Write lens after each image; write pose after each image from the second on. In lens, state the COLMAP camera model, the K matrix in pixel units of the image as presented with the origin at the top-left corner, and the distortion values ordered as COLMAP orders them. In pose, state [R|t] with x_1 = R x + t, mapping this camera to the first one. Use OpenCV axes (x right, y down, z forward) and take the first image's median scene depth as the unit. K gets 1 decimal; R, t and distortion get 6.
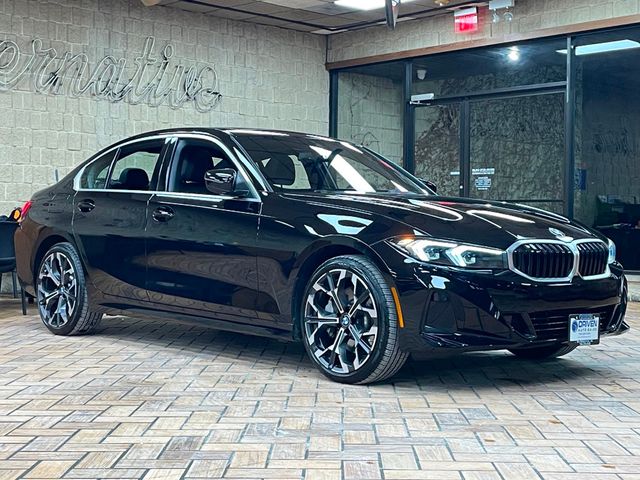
lens RADIAL K [[1052.5, 0, 320.0], [0, 1052.5, 240.0], [0, 0, 1]] dist [0.108679, -0.317736]
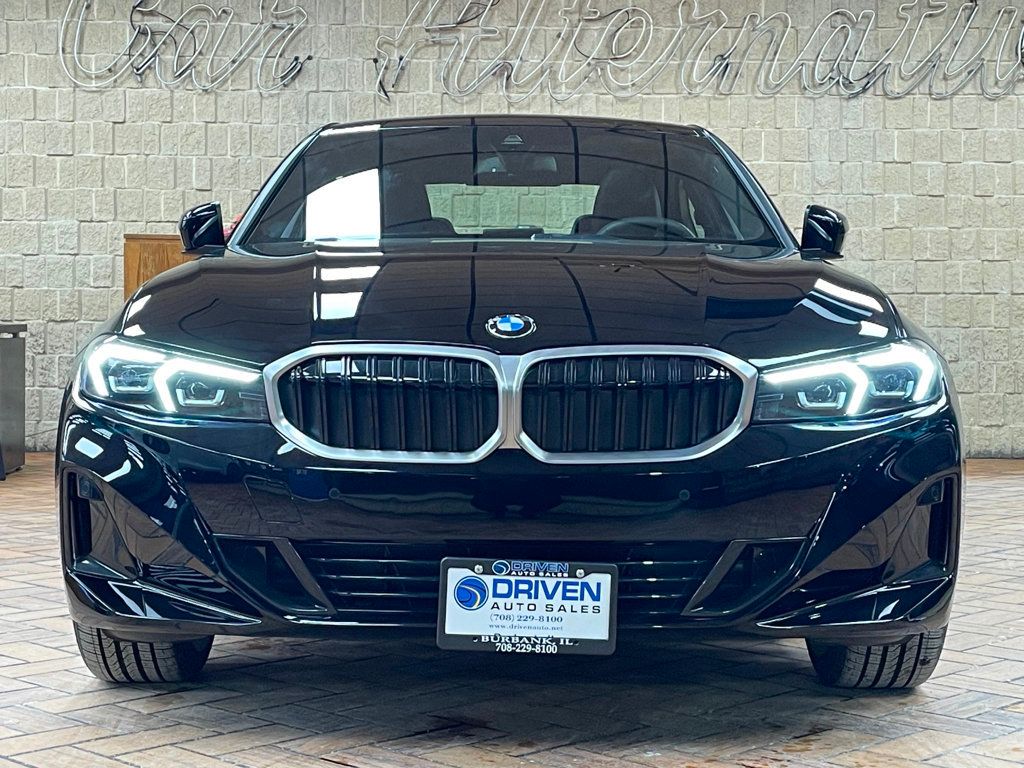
lens RADIAL K [[1788.7, 0, 512.0], [0, 1788.7, 384.0], [0, 0, 1]] dist [-0.009959, 0.062365]
pose [[0.721185, 0.008499, -0.692691, 0.646648], [-0.005195, 0.999963, 0.006860, 0.008468], [0.692723, -0.001349, 0.721202, 0.575389]]
